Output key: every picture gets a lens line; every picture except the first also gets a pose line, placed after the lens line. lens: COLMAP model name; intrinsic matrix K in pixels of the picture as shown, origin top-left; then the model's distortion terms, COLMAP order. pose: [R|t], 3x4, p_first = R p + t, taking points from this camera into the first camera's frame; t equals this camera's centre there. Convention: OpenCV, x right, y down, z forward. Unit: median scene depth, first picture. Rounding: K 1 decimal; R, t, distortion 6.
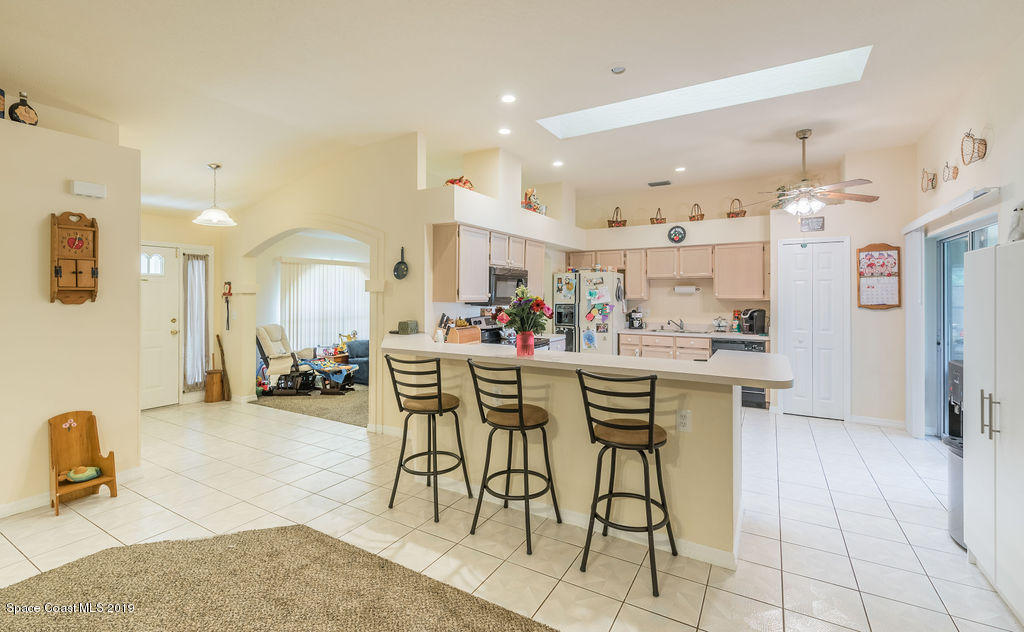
lens RADIAL K [[443.7, 0, 514.5], [0, 443.7, 294.2], [0, 0, 1]] dist [0.003709, -0.001355]
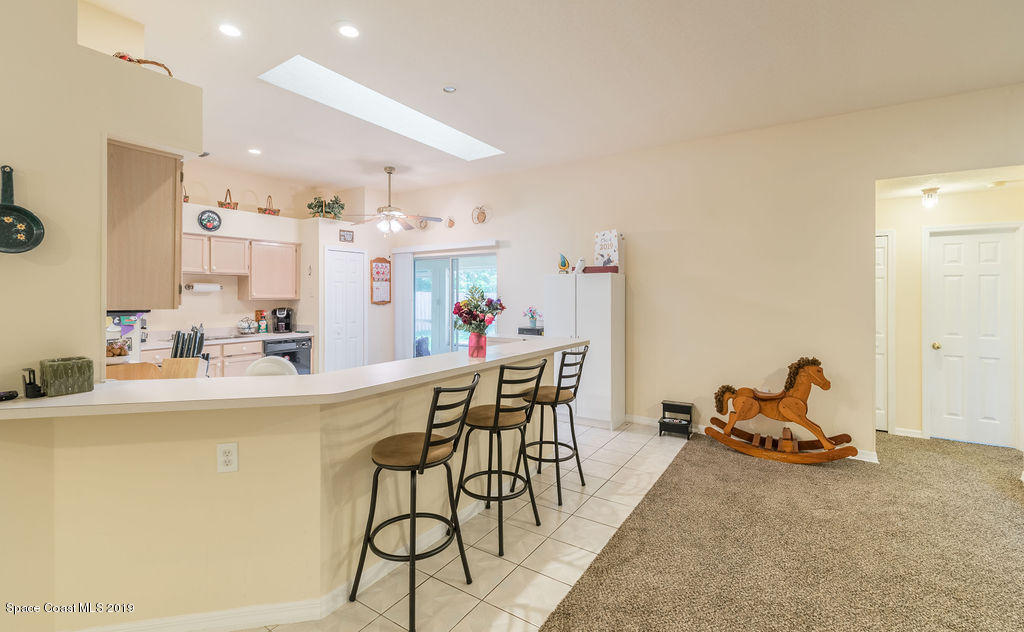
lens RADIAL K [[443.7, 0, 515.3], [0, 443.7, 295.2], [0, 0, 1]] dist [0.003709, -0.001355]
pose [[0.050868, -0.002928, 0.998701, -0.532130], [-0.002120, 0.999993, 0.003039, -0.000567], [-0.998703, -0.002272, 0.050862, 0.488971]]
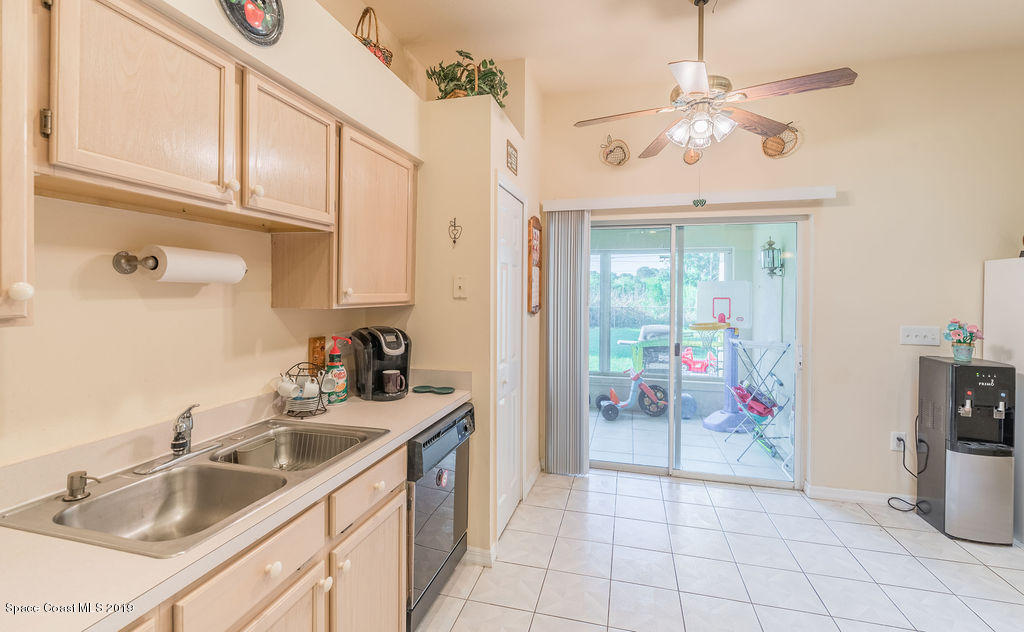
lens RADIAL K [[443.7, 0, 514.7], [0, 443.7, 293.3], [0, 0, 1]] dist [0.003709, -0.001355]
pose [[-0.262303, -0.011848, 0.964913, 0.165390], [-0.011004, 0.999896, 0.009287, -0.002316], [-0.964923, -0.008182, -0.262406, 1.163250]]
